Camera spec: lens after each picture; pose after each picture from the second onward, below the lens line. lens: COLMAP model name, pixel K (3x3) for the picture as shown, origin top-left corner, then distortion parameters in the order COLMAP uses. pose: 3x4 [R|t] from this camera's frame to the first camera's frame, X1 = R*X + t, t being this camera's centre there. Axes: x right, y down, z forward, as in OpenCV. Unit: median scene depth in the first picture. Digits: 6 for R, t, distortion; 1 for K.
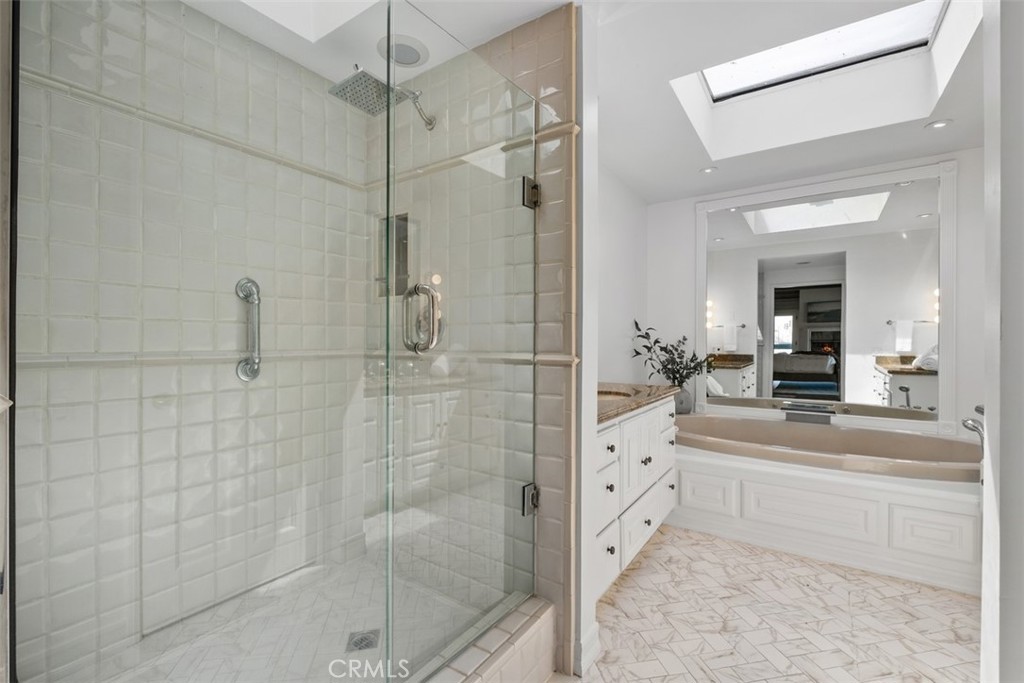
lens RADIAL K [[444.6, 0, 512.0], [0, 444.6, 341.5], [0, 0, 1]] dist [-0.002720, -0.000490]
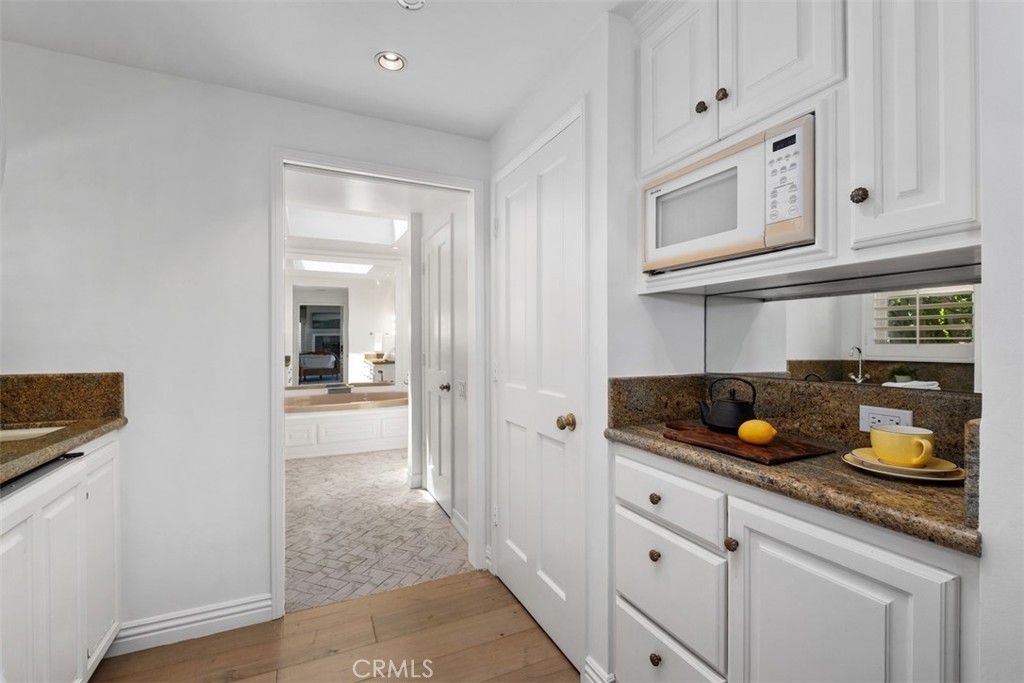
lens RADIAL K [[444.6, 0, 512.0], [0, 444.6, 341.5], [0, 0, 1]] dist [-0.002720, -0.000490]
pose [[0.510415, -0.002350, 0.859925, -0.382018], [0.004108, 0.999992, 0.000294, -0.015096], [-0.859919, 0.003382, 0.510420, -0.371261]]
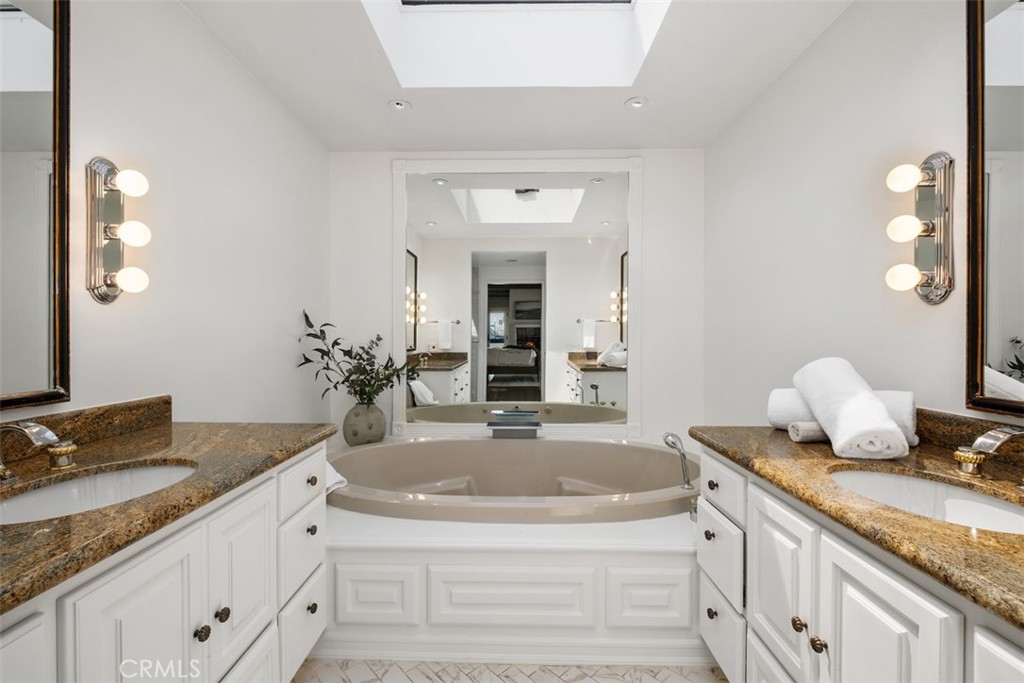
lens RADIAL K [[444.6, 0, 512.0], [0, 444.6, 341.5], [0, 0, 1]] dist [-0.002720, -0.000490]
pose [[0.837172, -0.007975, 0.546882, 0.151102], [-0.000068, 0.999892, 0.014684, -0.010755], [-0.546940, -0.012330, 0.837081, 0.224177]]
